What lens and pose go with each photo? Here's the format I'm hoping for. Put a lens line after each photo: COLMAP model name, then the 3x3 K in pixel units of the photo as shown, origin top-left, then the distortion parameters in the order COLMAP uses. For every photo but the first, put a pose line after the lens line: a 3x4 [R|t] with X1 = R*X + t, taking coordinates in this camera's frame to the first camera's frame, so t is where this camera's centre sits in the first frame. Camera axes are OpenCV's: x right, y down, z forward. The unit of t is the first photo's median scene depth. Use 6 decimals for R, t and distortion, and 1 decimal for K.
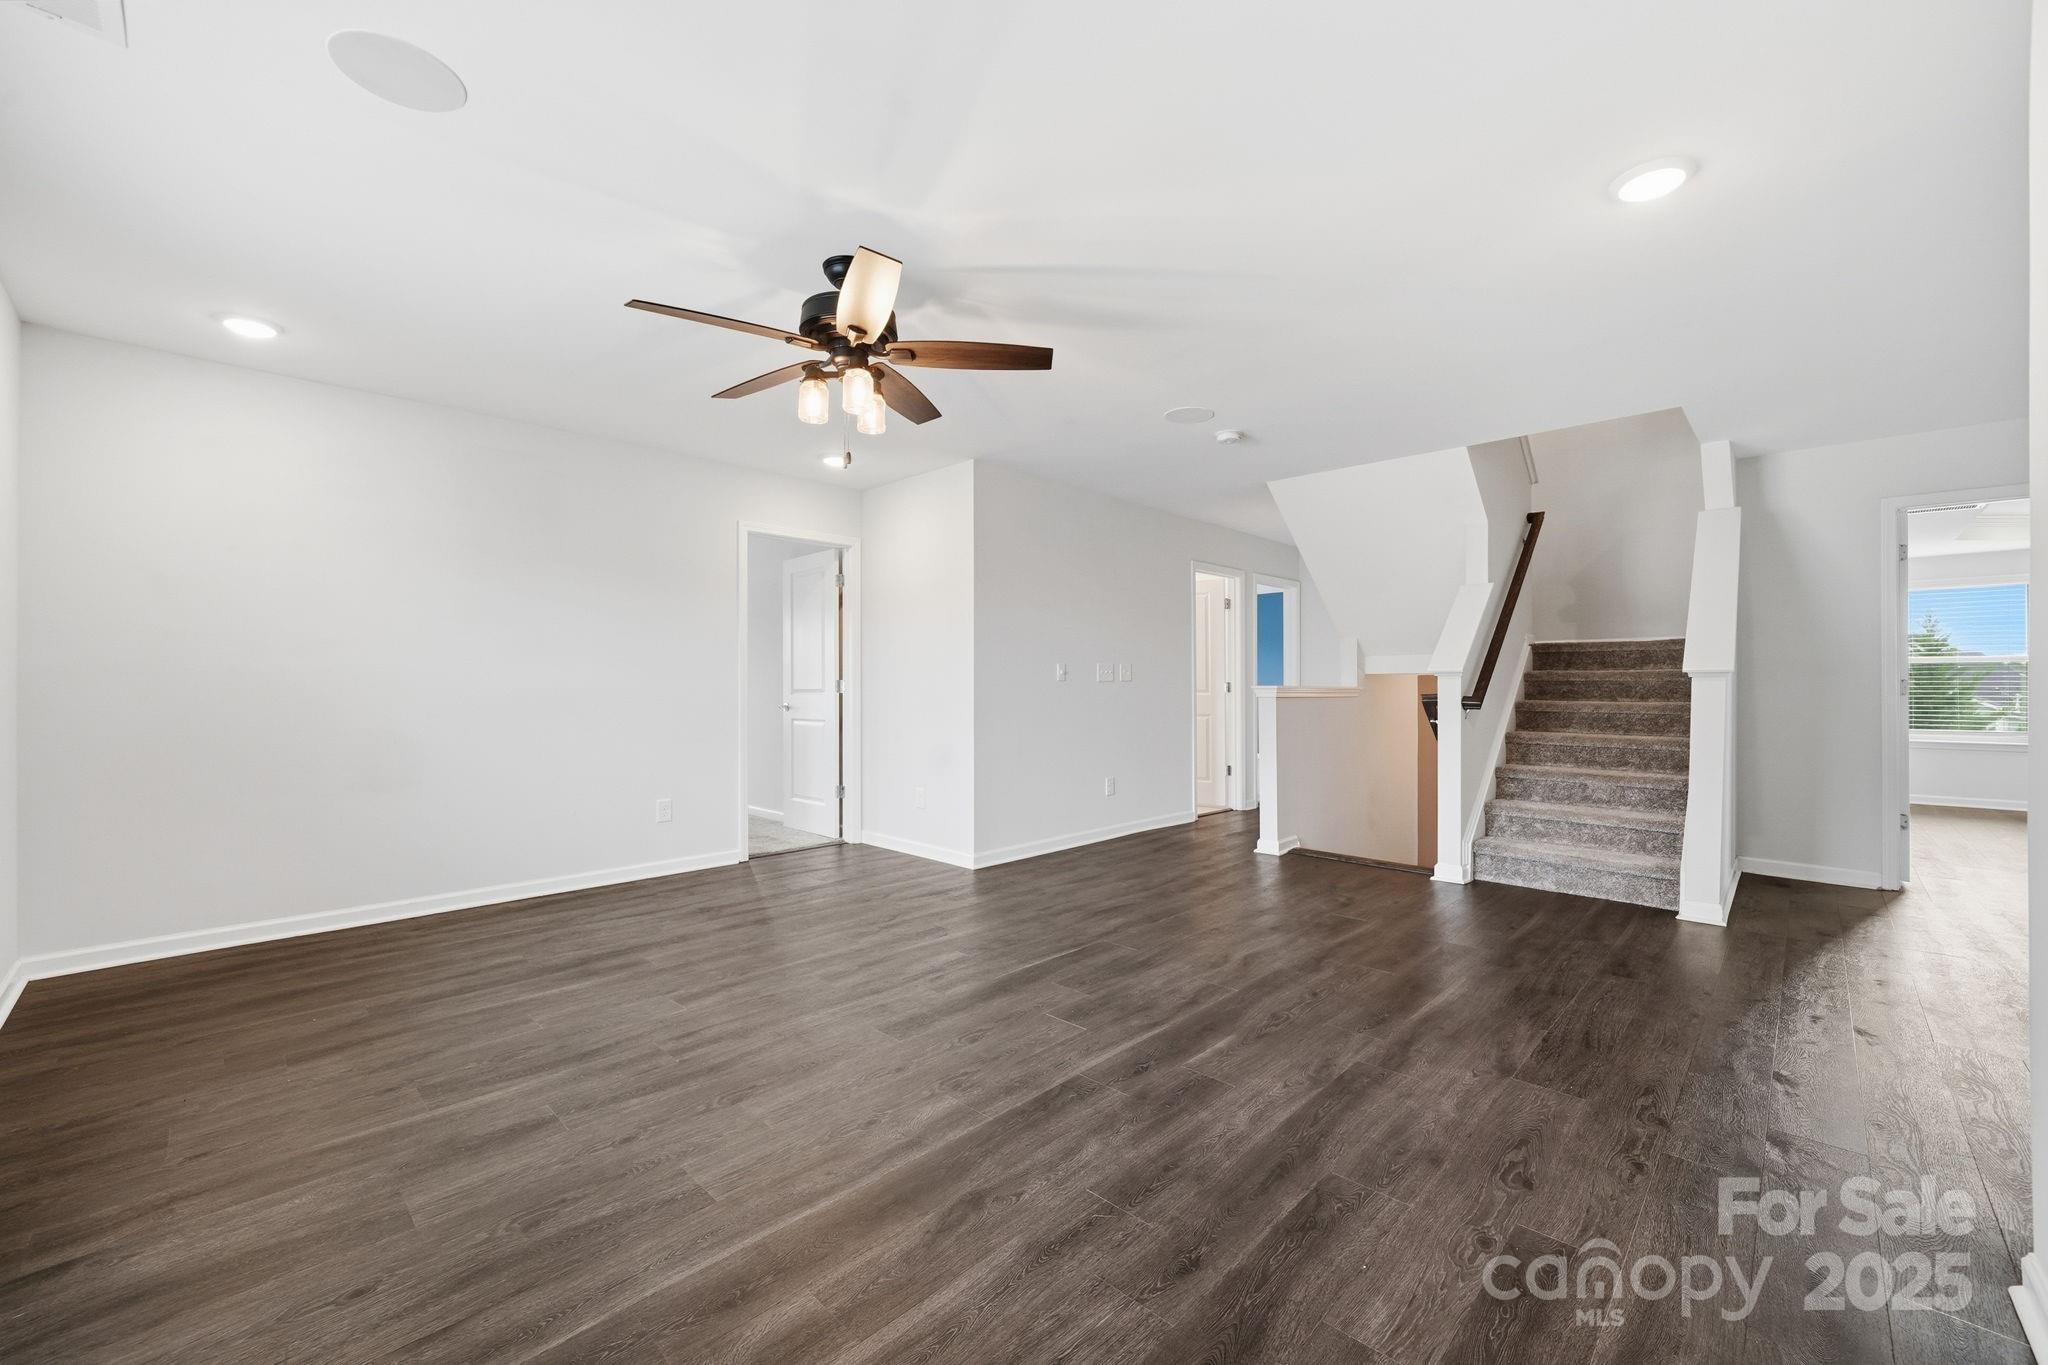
lens RADIAL K [[815.0, 0, 1031.5], [0, 815.0, 685.9], [0, 0, 1]] dist [0.000807, -0.000187]
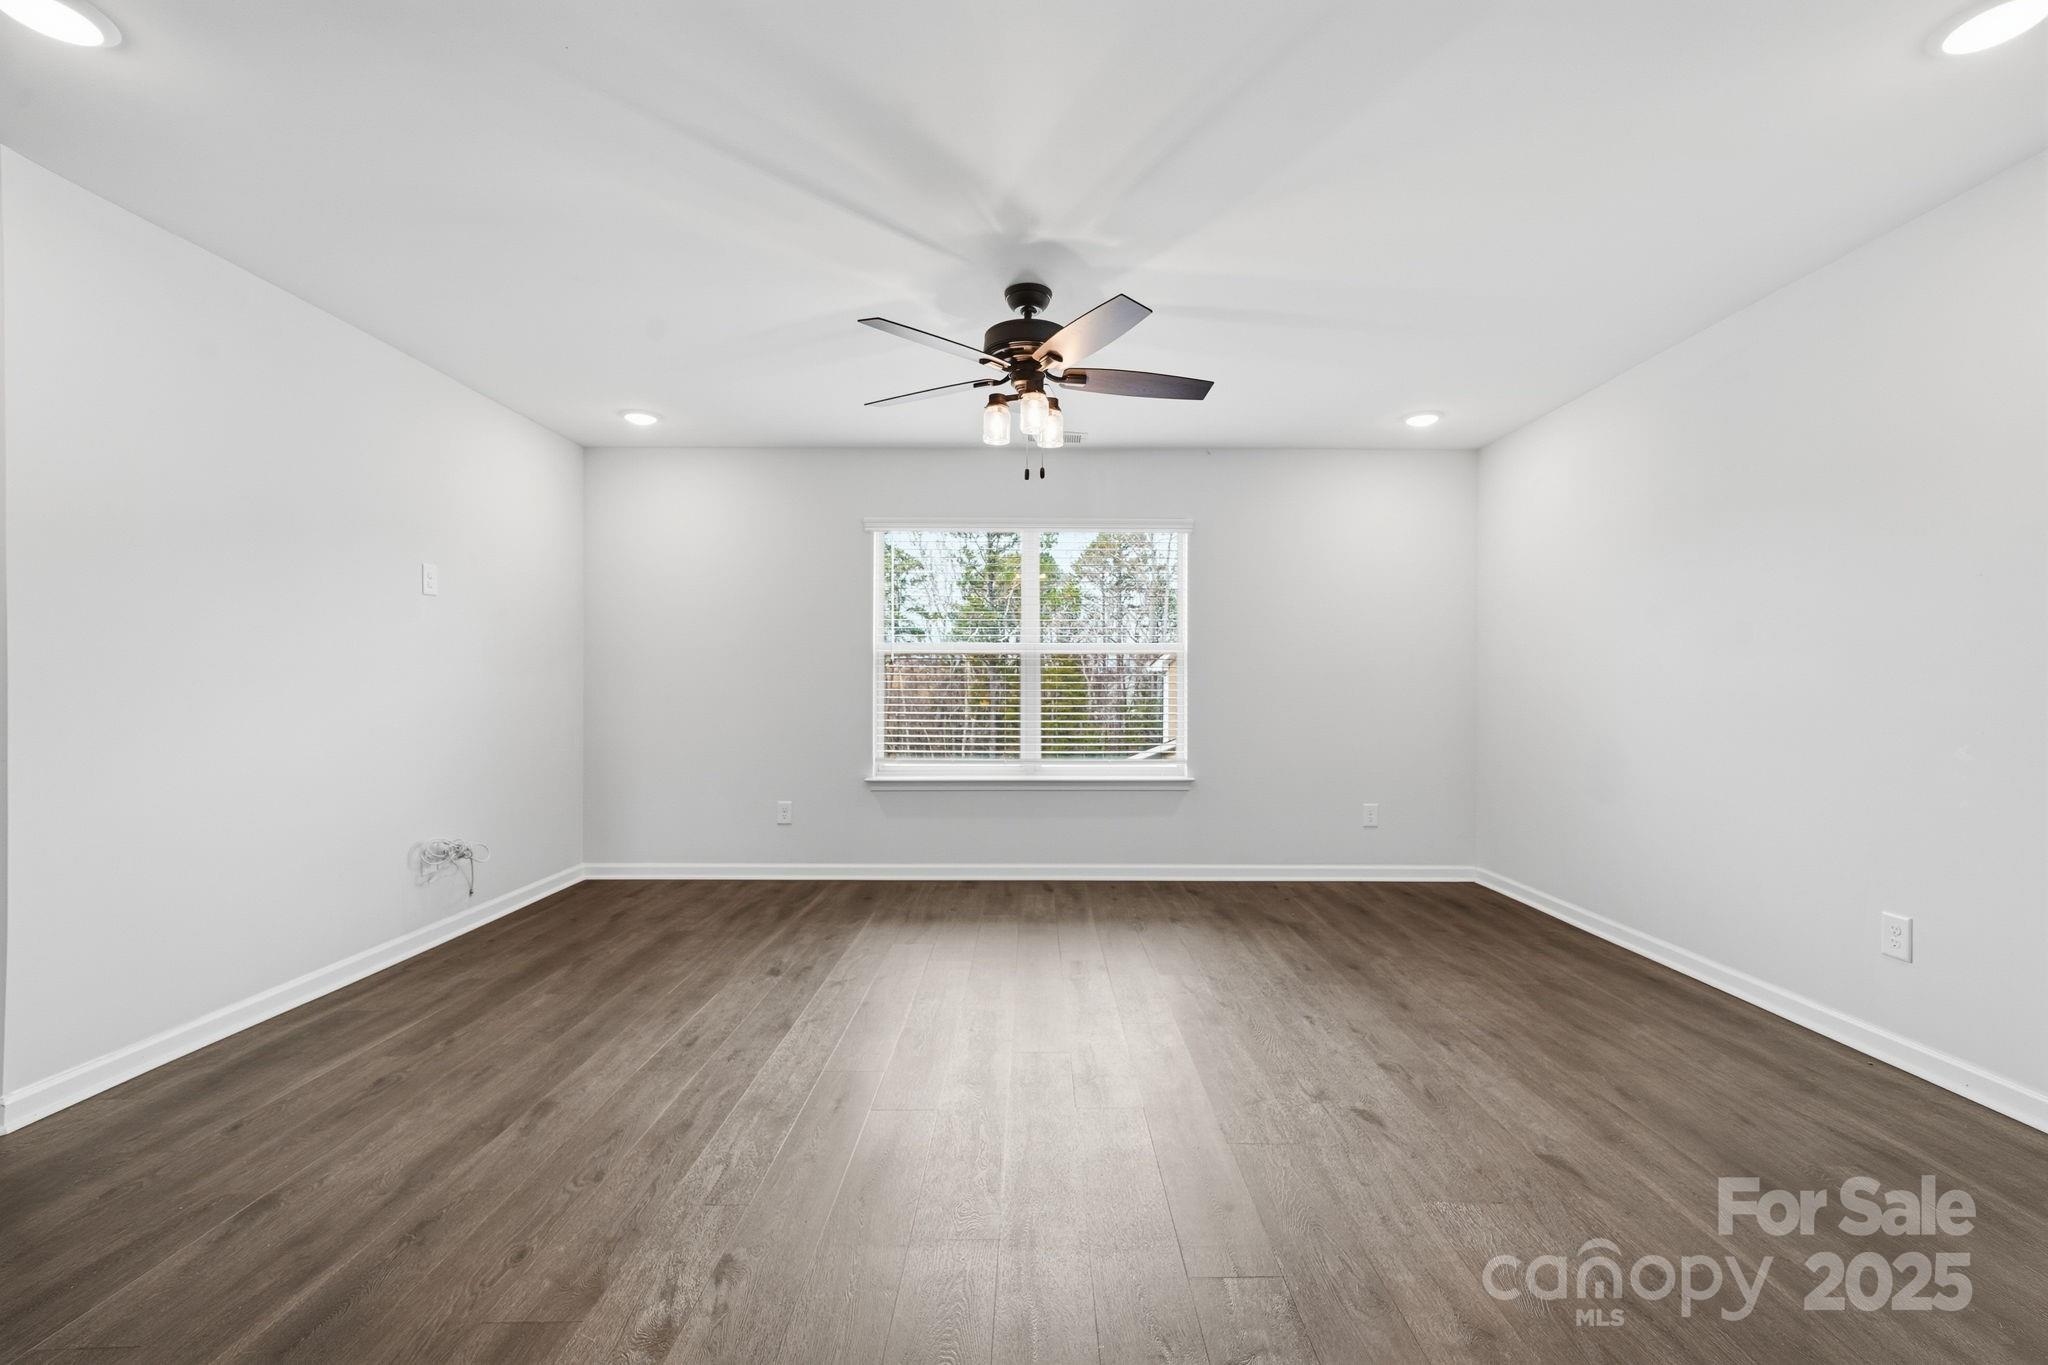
lens RADIAL K [[815.0, 0, 1030.1], [0, 815.0, 671.3], [0, 0, 1]] dist [0.000807, -0.000187]
pose [[-0.699888, -0.014467, -0.714106, 0.476208], [-0.003977, 0.999858, -0.016358, -0.005036], [0.714242, -0.008609, -0.699846, 1.532901]]
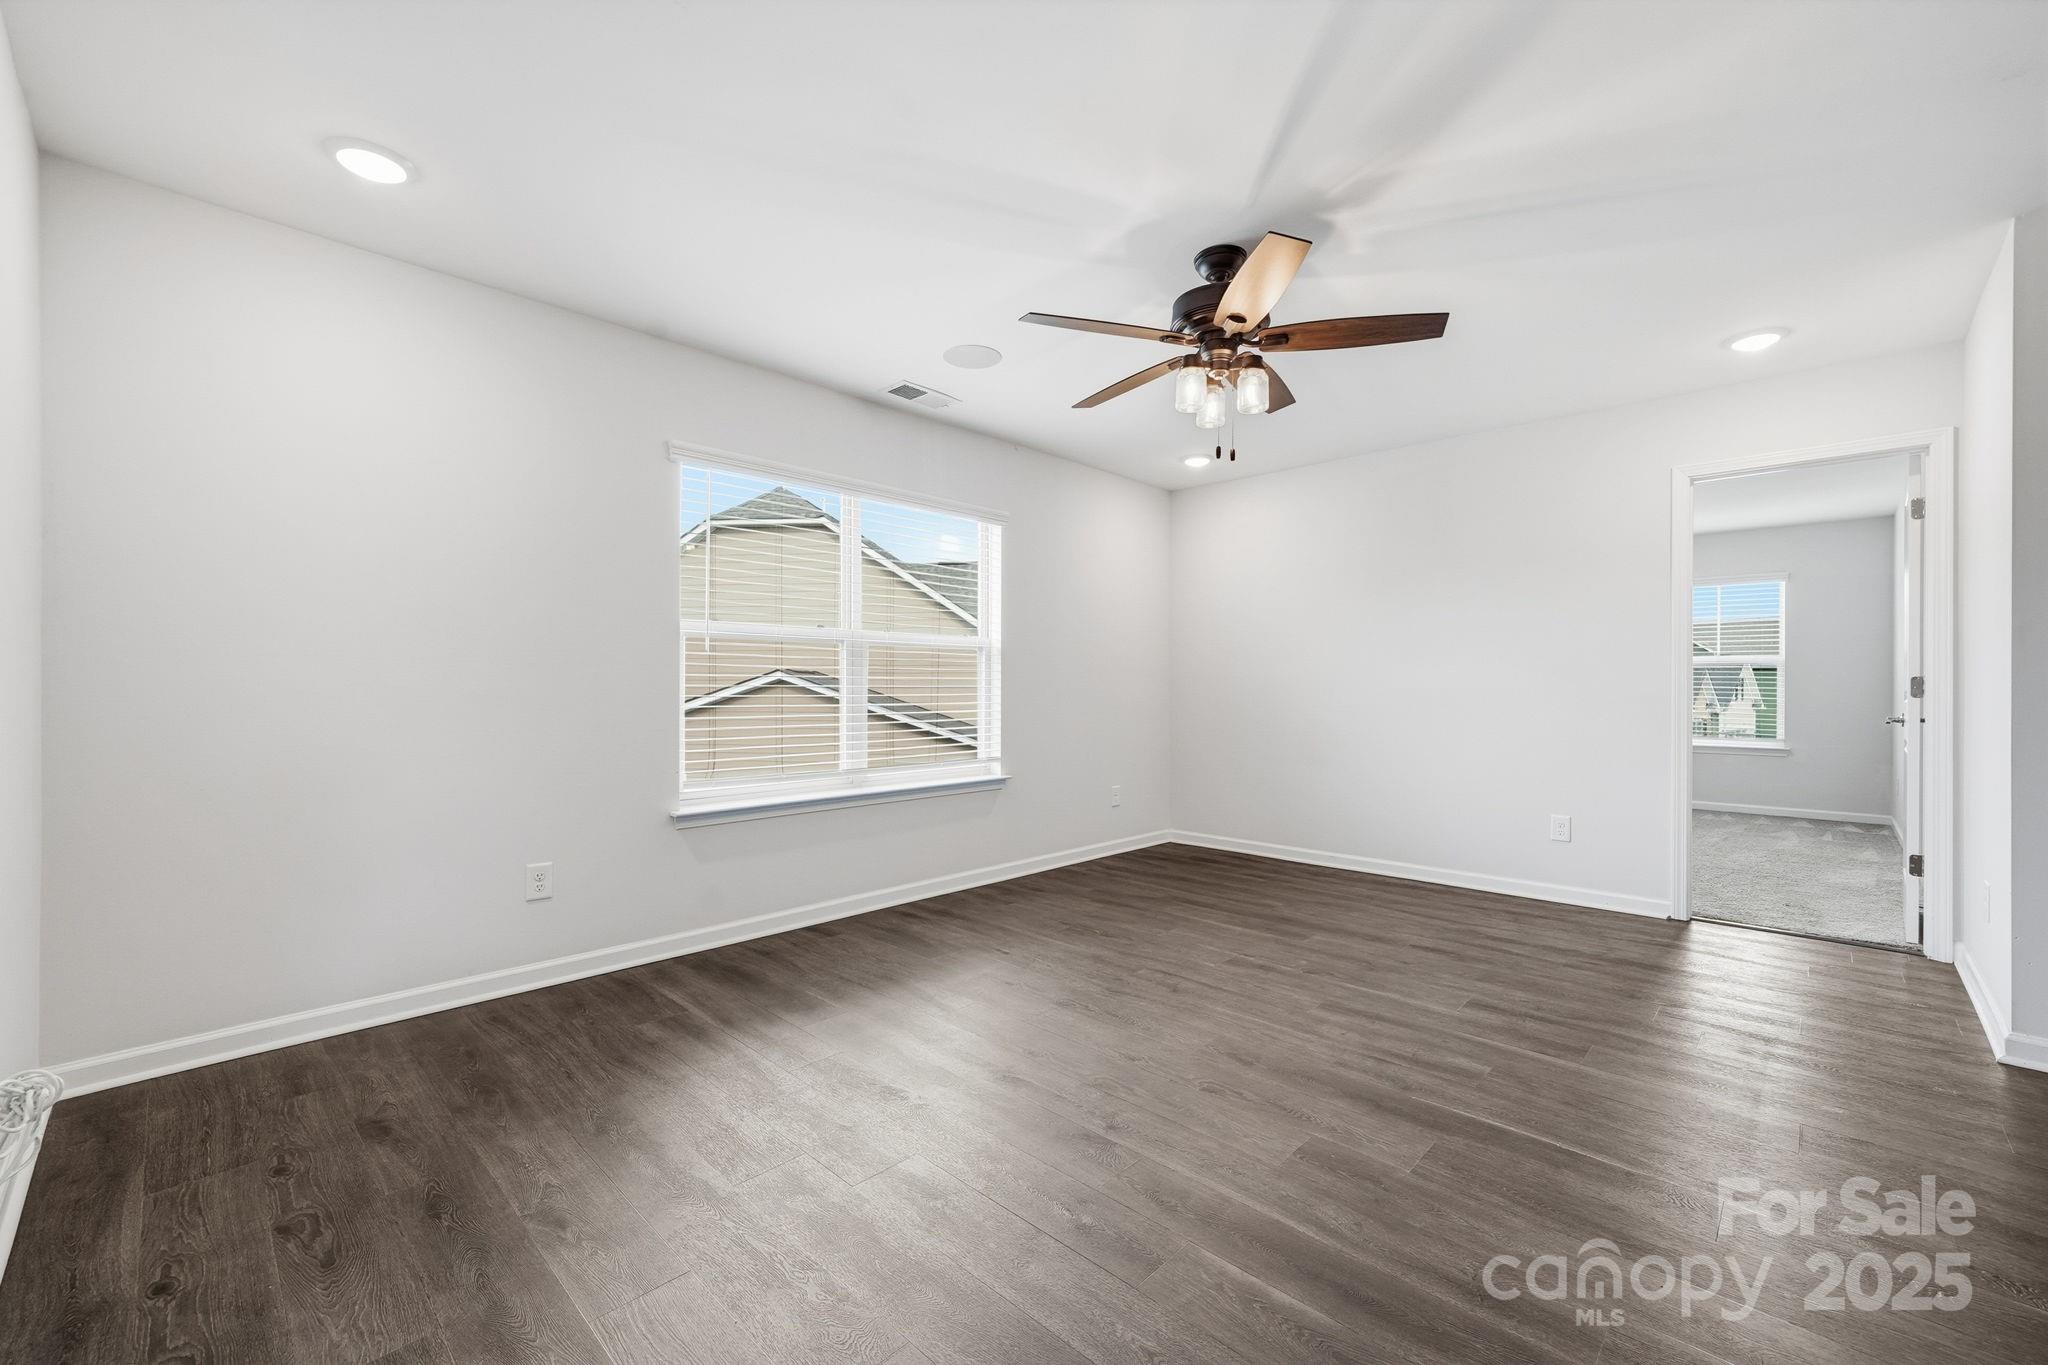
lens RADIAL K [[815.0, 0, 1022.5], [0, 815.0, 684.0], [0, 0, 1]] dist [0.000807, -0.000187]
pose [[0.009660, -0.003167, -0.999948, 0.679677], [-0.002675, 0.999991, -0.003193, 0.004753], [0.999950, 0.002706, 0.009652, 0.676053]]
